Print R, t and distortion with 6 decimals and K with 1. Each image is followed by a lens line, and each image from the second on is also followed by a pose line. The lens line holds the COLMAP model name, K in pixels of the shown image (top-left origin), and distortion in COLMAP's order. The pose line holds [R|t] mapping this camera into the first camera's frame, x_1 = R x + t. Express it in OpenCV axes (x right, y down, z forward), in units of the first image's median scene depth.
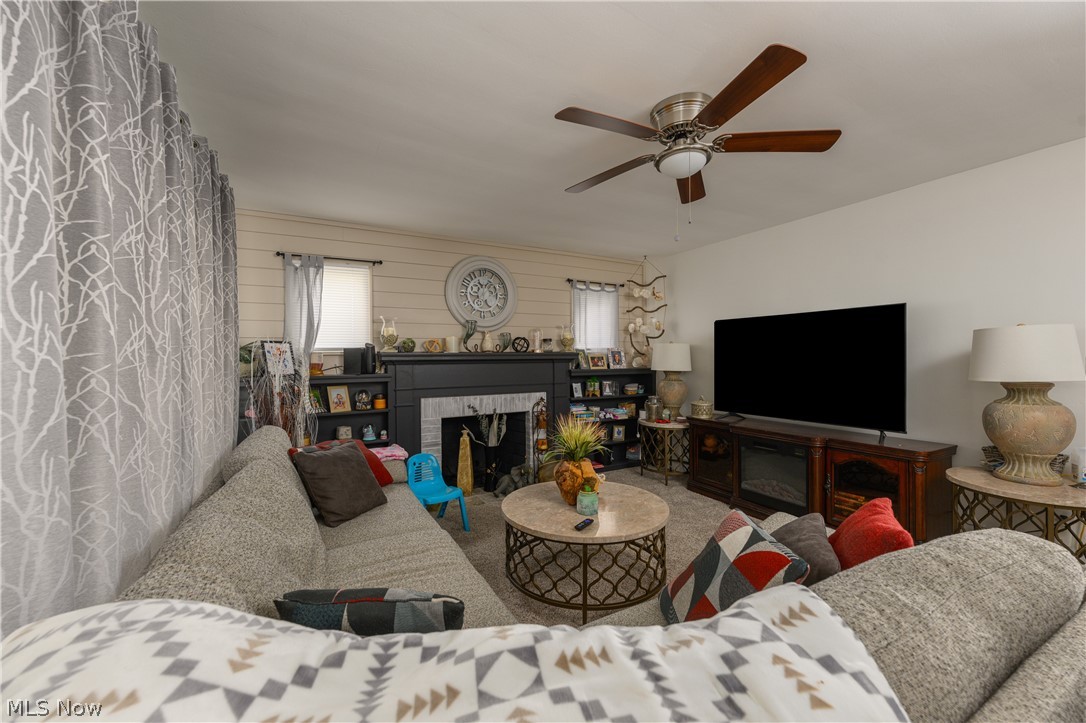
lens RADIAL K [[427.2, 0, 541.3], [0, 427.2, 361.3], [0, 0, 1]] dist [-0.001001, 0.000186]
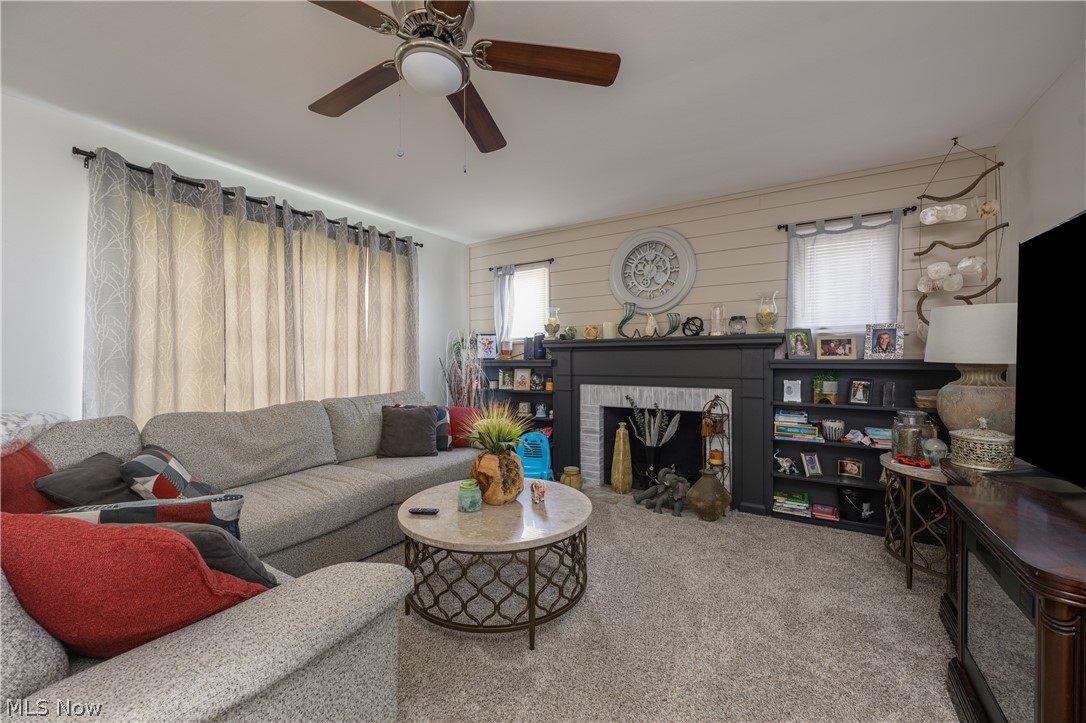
lens RADIAL K [[427.2, 0, 541.3], [0, 427.2, 361.3], [0, 0, 1]] dist [-0.001001, 0.000186]
pose [[0.495801, 0.013461, -0.868332, 0.523293], [-0.006379, 0.999909, 0.011859, 0.018541], [0.868413, -0.000341, 0.495842, 0.380766]]
